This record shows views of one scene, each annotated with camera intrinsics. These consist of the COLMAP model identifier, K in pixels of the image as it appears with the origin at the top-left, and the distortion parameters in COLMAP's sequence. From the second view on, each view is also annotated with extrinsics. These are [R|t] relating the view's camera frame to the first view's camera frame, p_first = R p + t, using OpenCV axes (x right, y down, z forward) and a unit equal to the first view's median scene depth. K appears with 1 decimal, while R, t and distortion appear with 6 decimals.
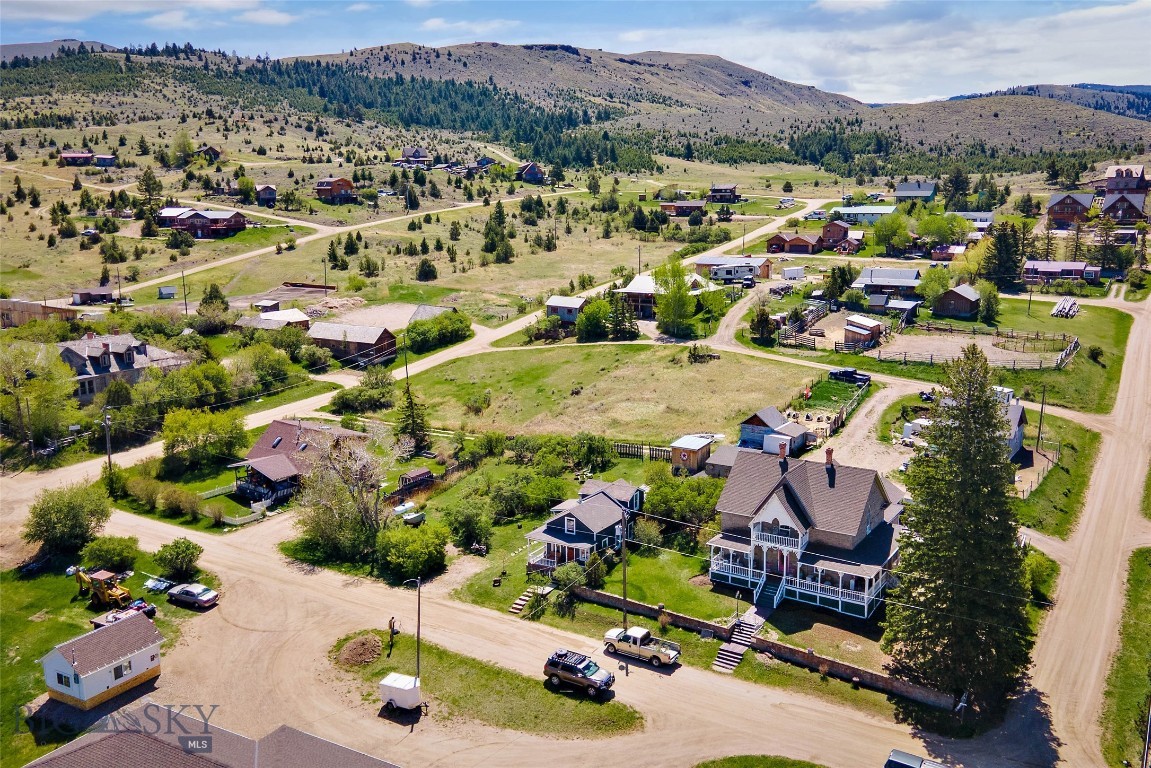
lens RADIAL K [[996.3, 0, 577.4], [0, 996.3, 389.3], [0, 0, 1]] dist [0.011821, 0.049356]
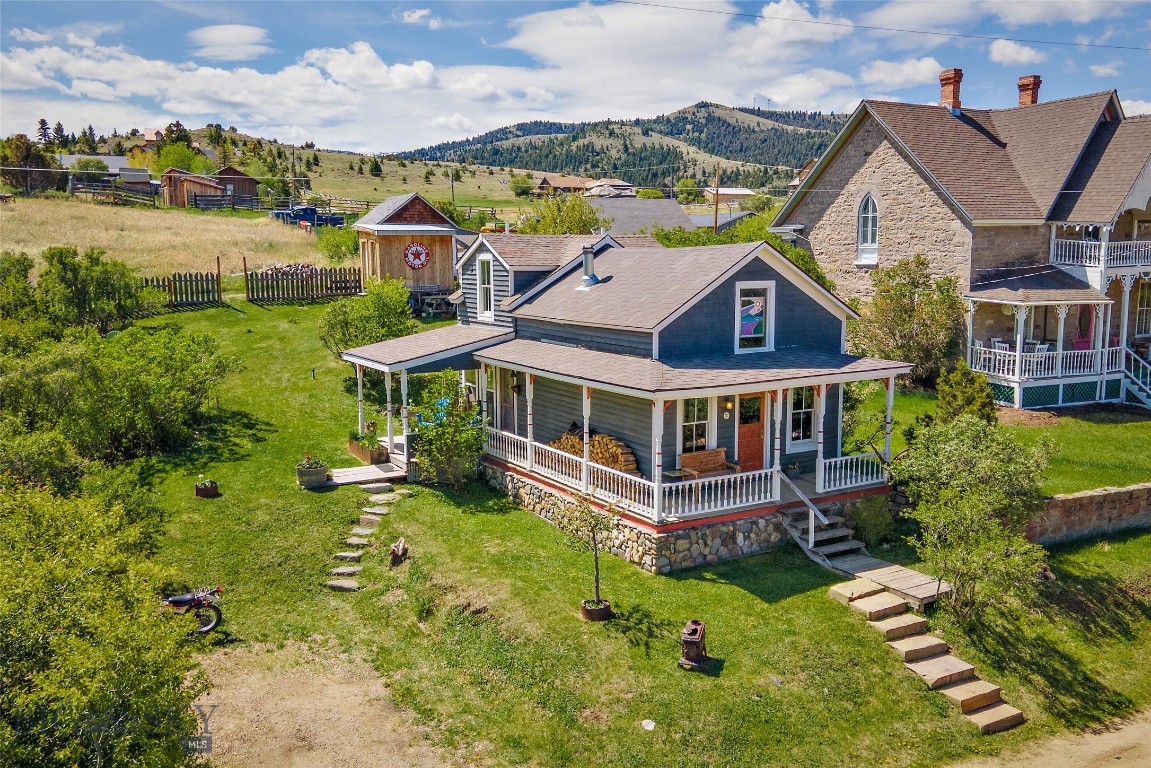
lens RADIAL K [[996.3, 0, 577.4], [0, 996.3, 389.3], [0, 0, 1]] dist [0.011821, 0.049356]
pose [[0.485127, -0.112907, 0.867124, -0.221377], [0.175854, 0.983967, 0.029736, 0.130959], [-0.856579, 0.138062, 0.497204, 0.864013]]
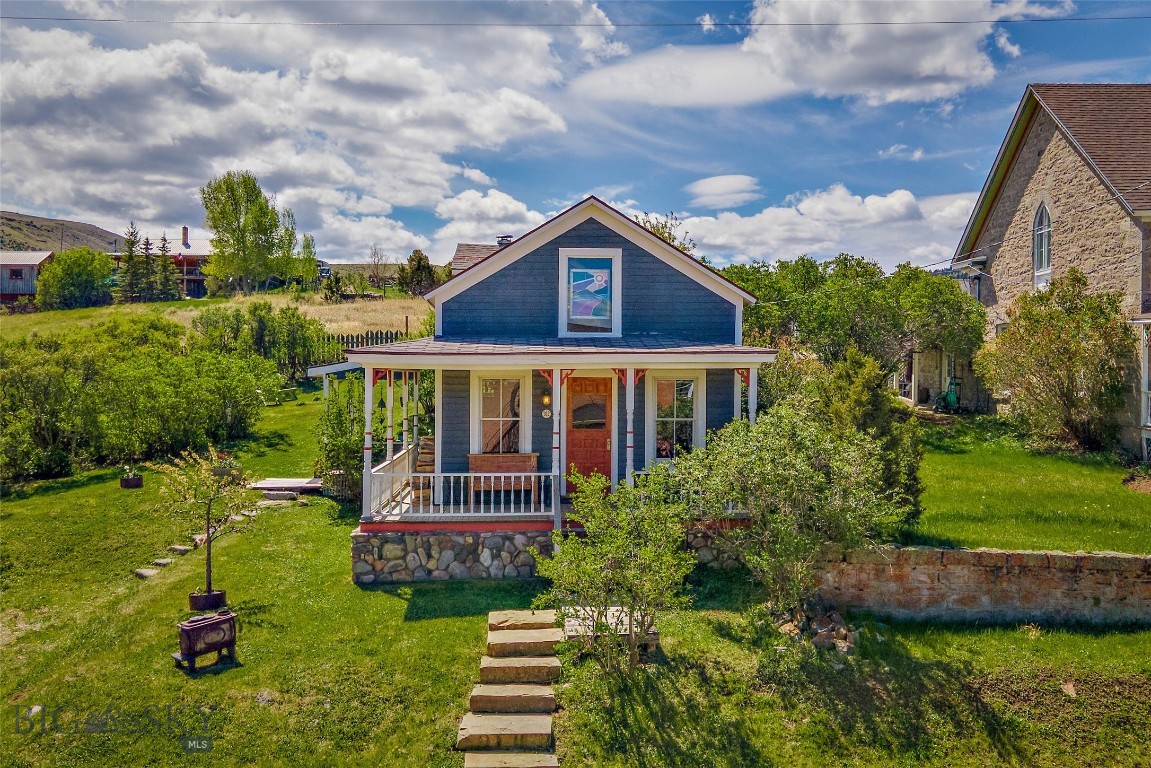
lens RADIAL K [[996.3, 0, 577.4], [0, 996.3, 389.3], [0, 0, 1]] dist [0.011821, 0.049356]
pose [[0.827780, 0.010777, 0.560950, -0.108348], [0.098830, 0.981381, -0.164695, 0.174742], [-0.552280, 0.191770, 0.811302, 0.798597]]
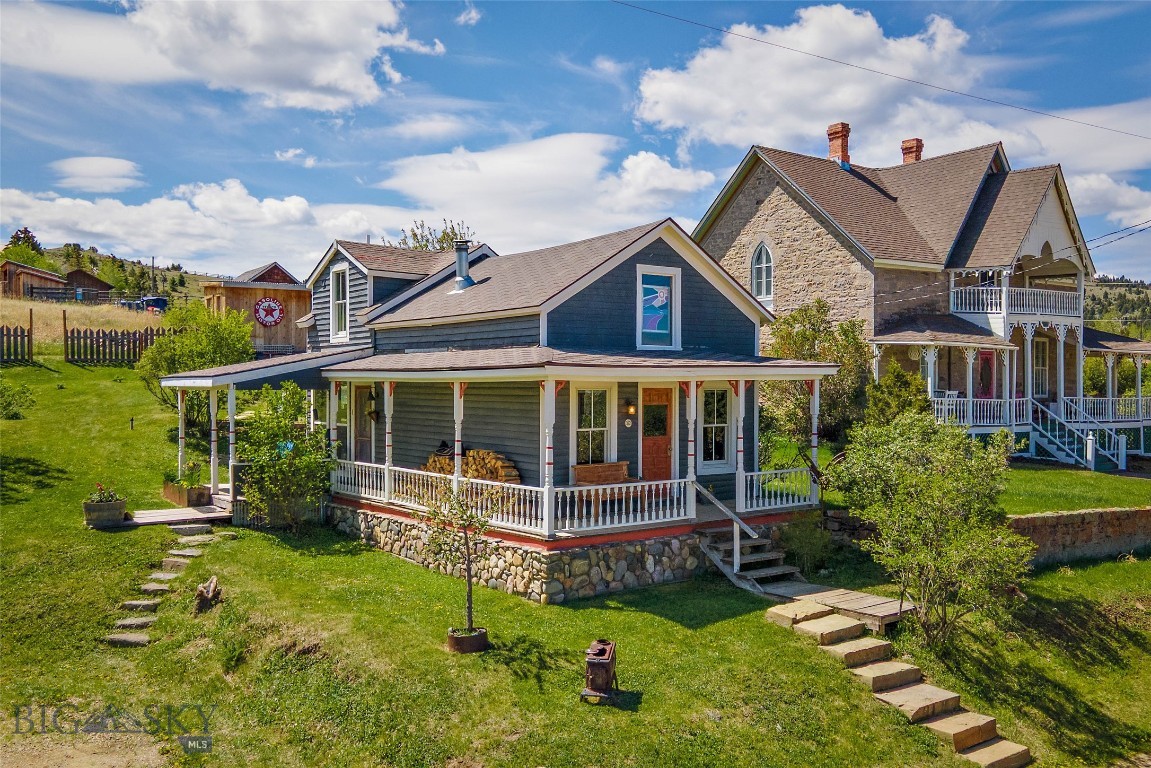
lens RADIAL K [[996.3, 0, 577.4], [0, 996.3, 389.3], [0, 0, 1]] dist [0.011821, 0.049356]
pose [[0.373713, 0.008070, 0.927509, -0.187767], [0.180275, 0.980262, -0.081166, 0.156335], [-0.909857, 0.197540, 0.364881, 0.886846]]
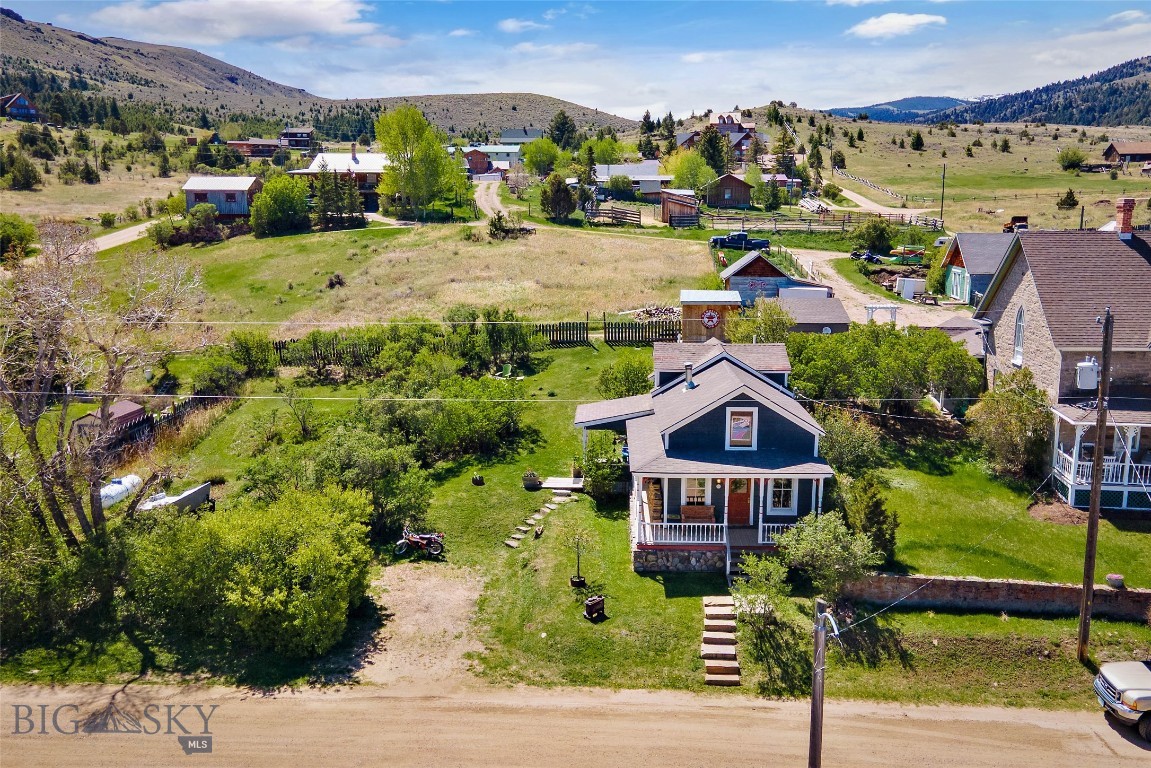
lens RADIAL K [[996.3, 0, 577.4], [0, 996.3, 389.3], [0, 0, 1]] dist [0.011821, 0.049356]
pose [[0.877321, -0.077469, 0.473611, -0.228493], [0.086325, 0.996262, 0.003050, 0.108225], [-0.472077, 0.038209, 0.880729, 0.648771]]
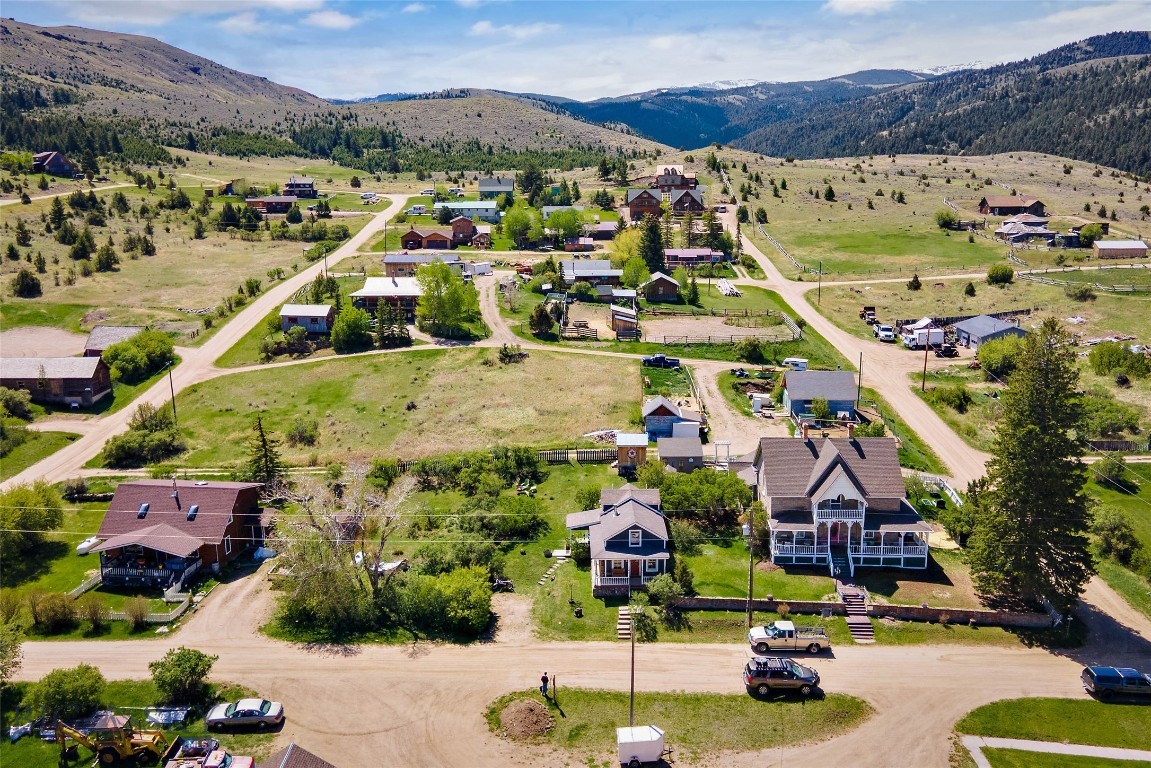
lens RADIAL K [[996.3, 0, 577.4], [0, 996.3, 389.3], [0, 0, 1]] dist [0.011821, 0.049356]
pose [[0.858044, -0.105870, 0.502545, -0.491440], [0.102950, 0.994117, 0.033651, -0.041463], [-0.503151, 0.022864, 0.863896, 0.181546]]
